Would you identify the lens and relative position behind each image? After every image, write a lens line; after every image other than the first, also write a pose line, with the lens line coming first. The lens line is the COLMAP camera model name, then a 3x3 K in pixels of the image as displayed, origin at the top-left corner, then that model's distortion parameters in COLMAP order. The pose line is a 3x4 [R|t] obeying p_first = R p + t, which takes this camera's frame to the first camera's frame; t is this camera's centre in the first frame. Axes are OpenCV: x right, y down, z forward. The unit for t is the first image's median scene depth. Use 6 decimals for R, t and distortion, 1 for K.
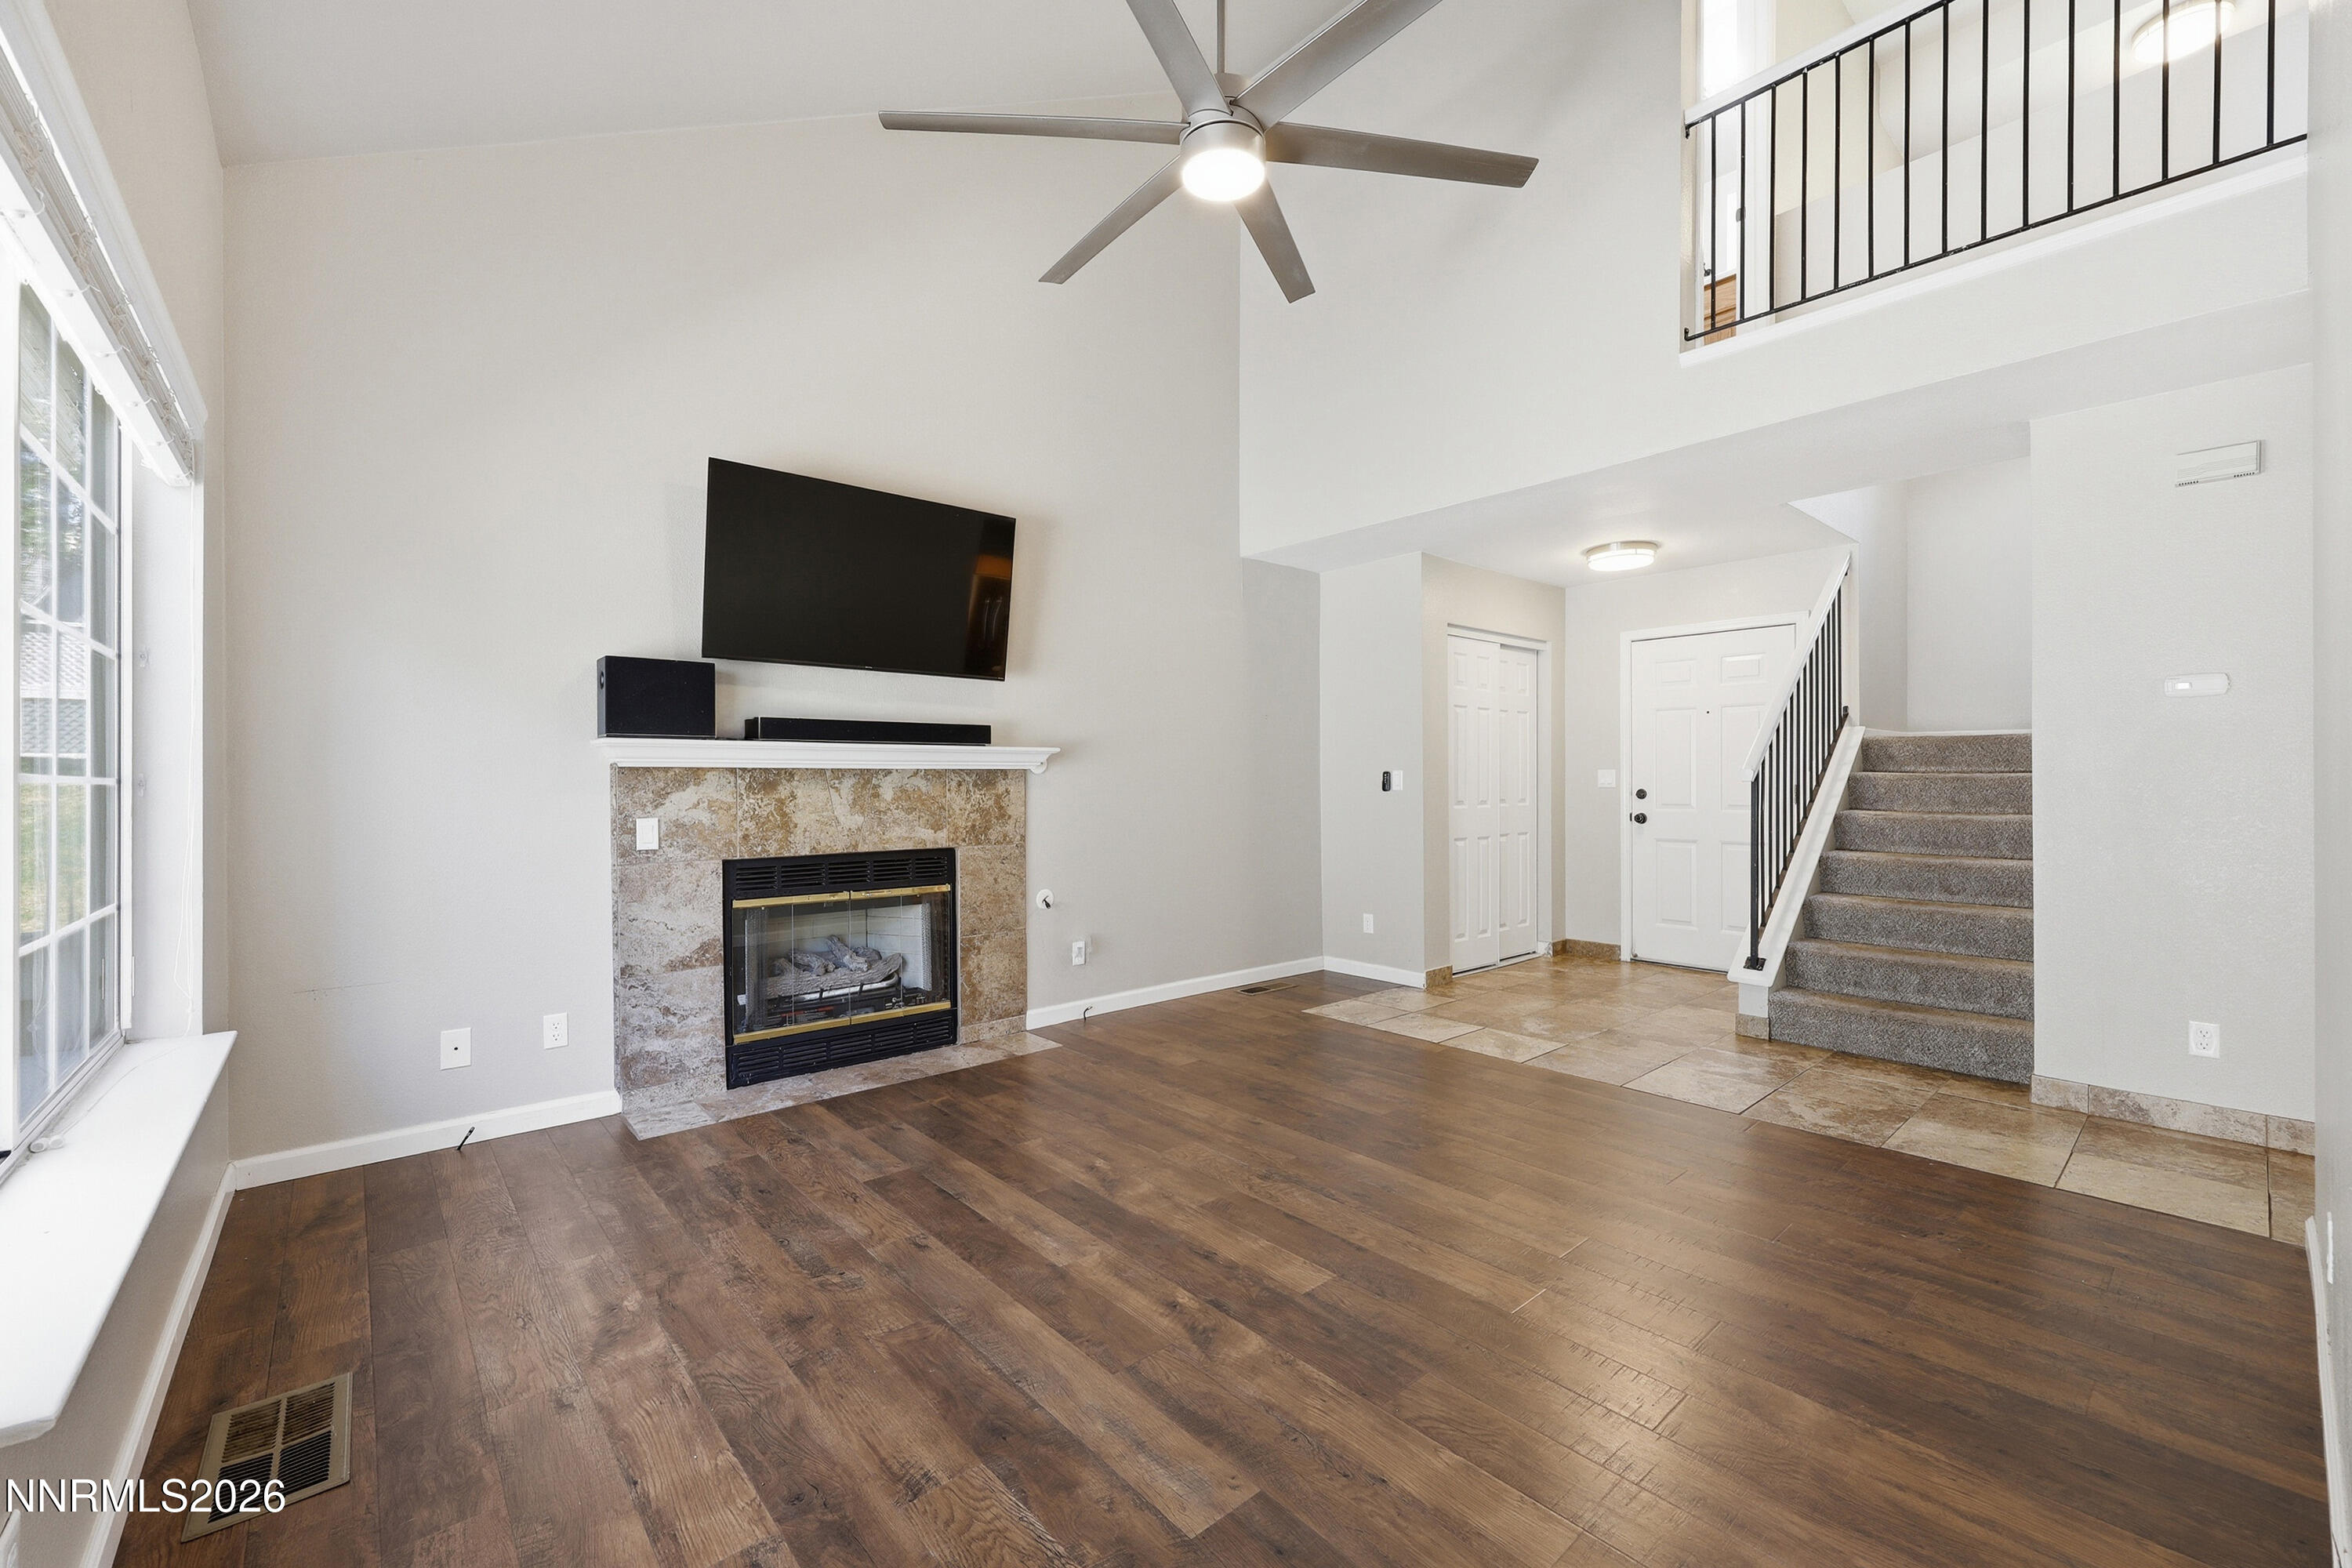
lens RADIAL K [[945.5, 0, 1138.8], [0, 945.5, 784.0], [0, 0, 1]] dist [0.003834, -0.001232]
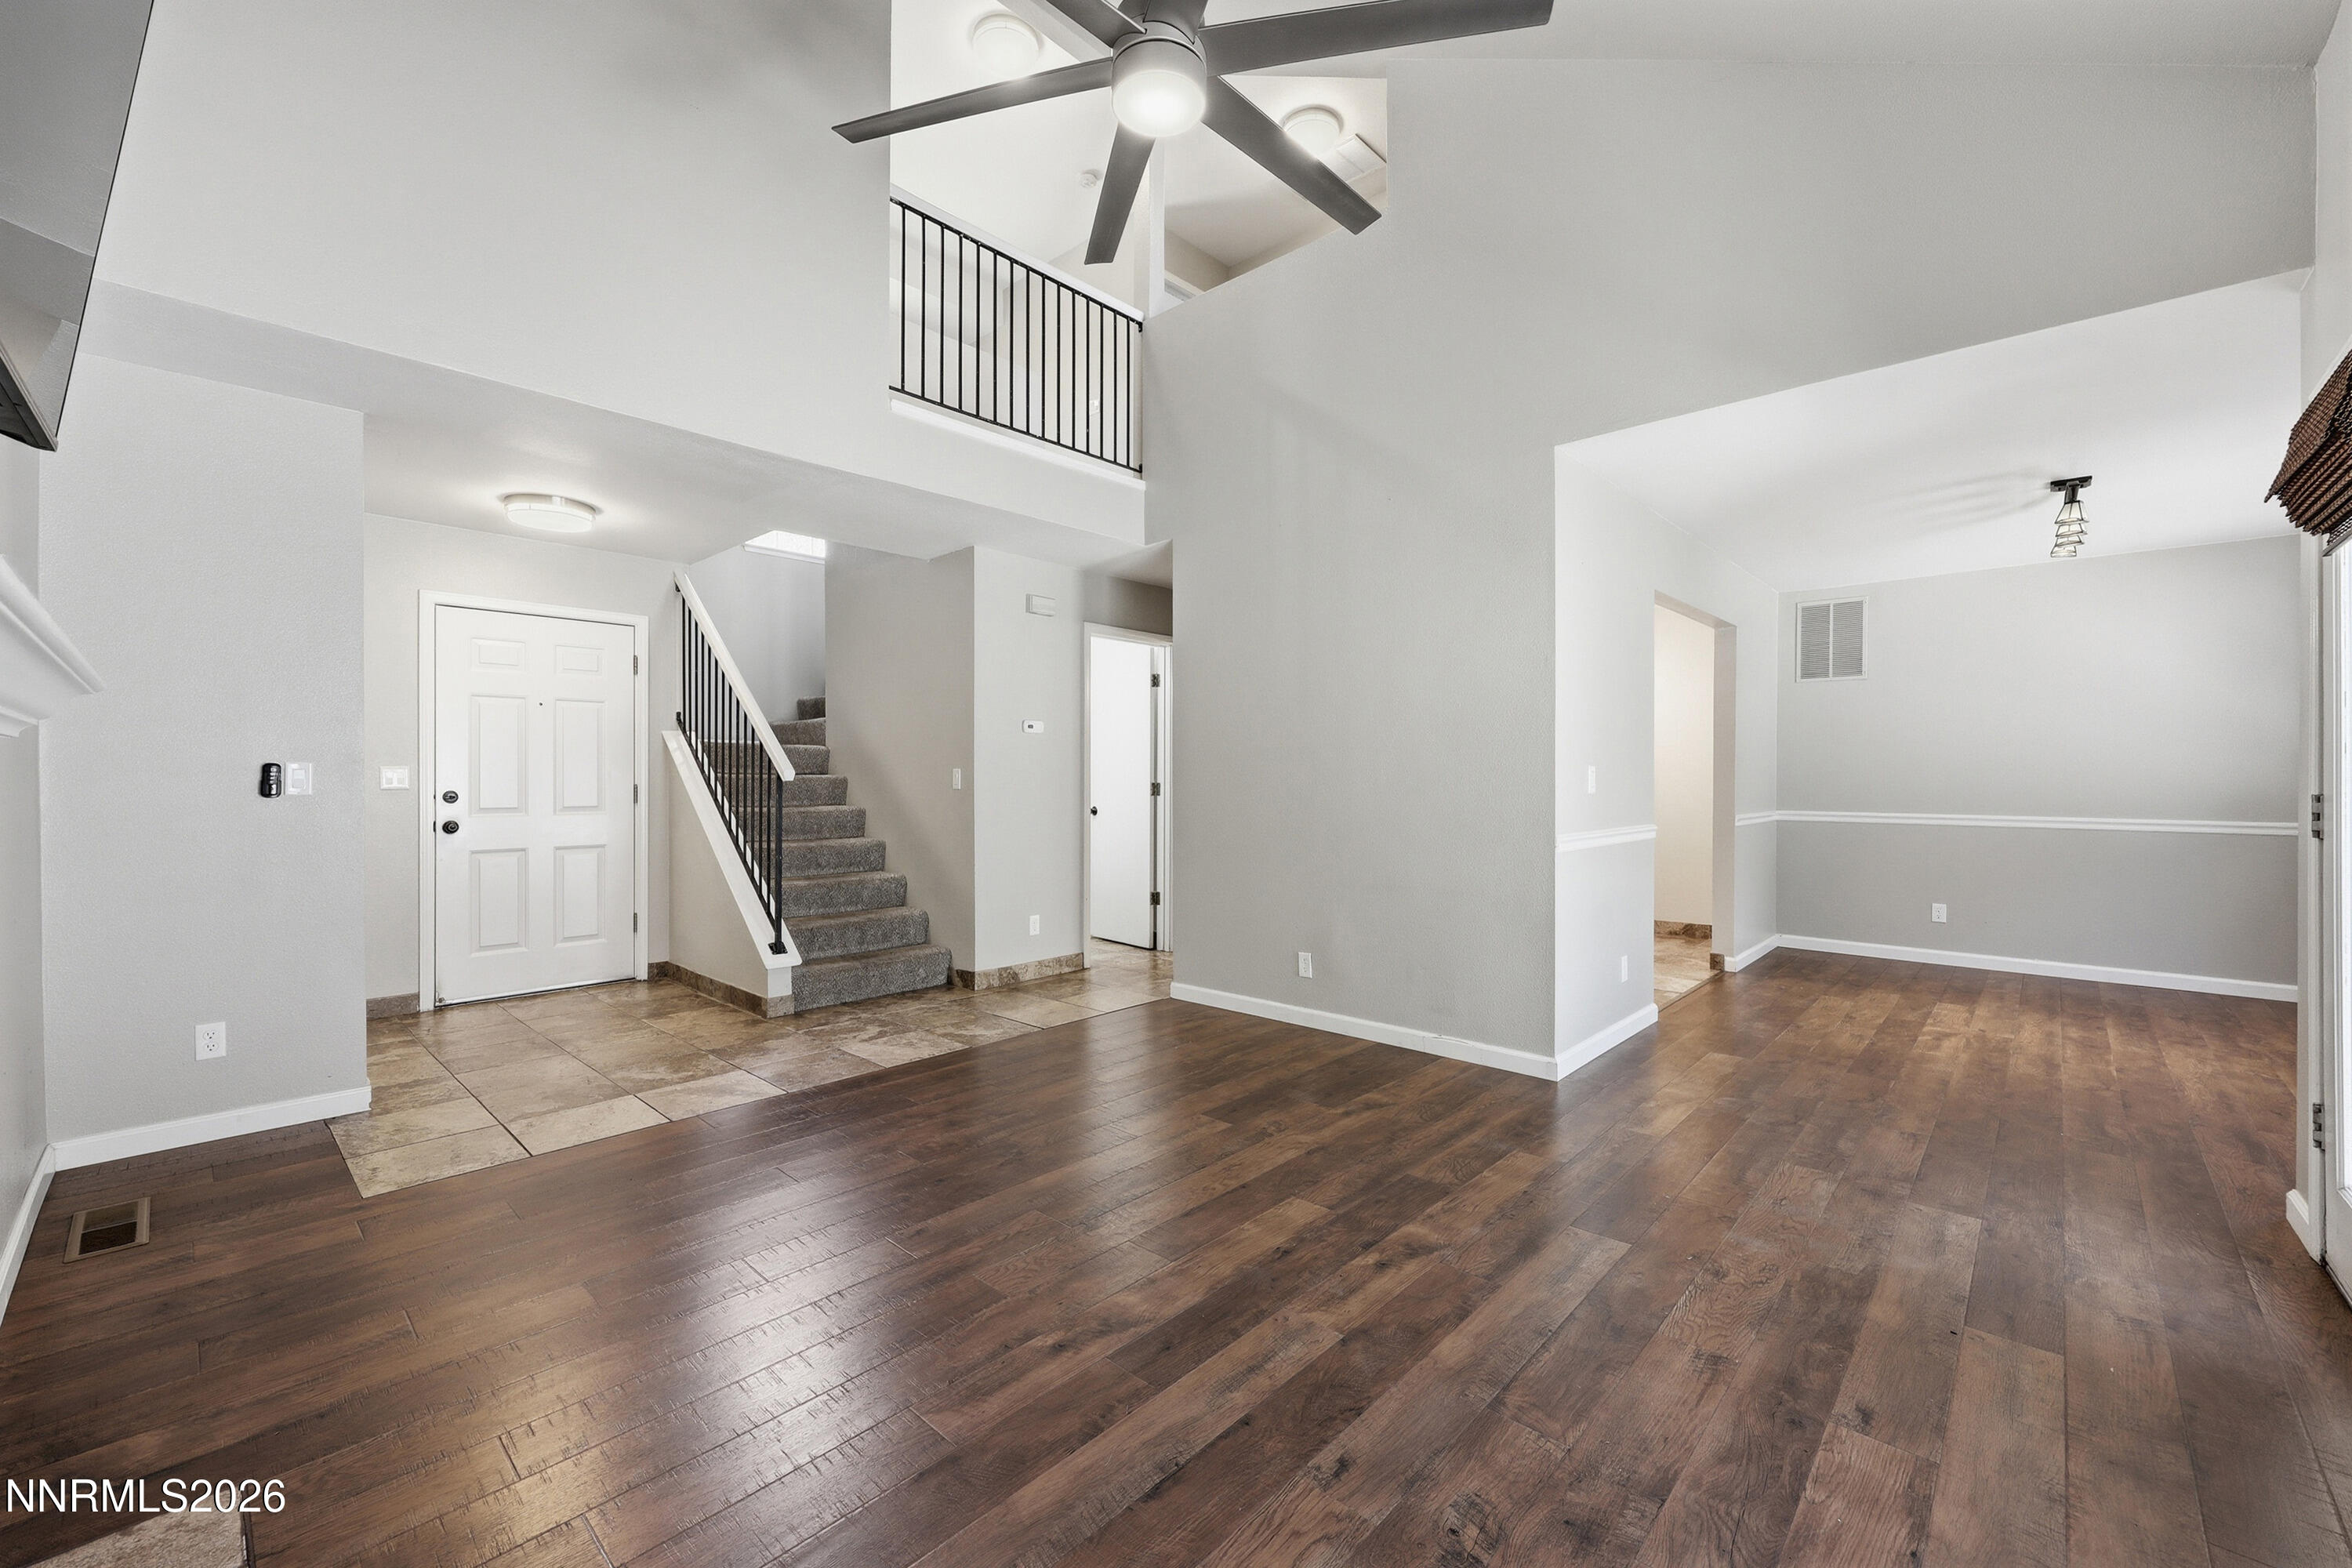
lens RADIAL K [[945.5, 0, 1202.1], [0, 945.5, 778.6], [0, 0, 1]] dist [0.003834, -0.001232]
pose [[-0.135753, 0.005151, 0.990729, -0.919165], [0.003048, 0.999984, -0.004781, 0.001656], [-0.990738, 0.002370, -0.135767, 1.231310]]
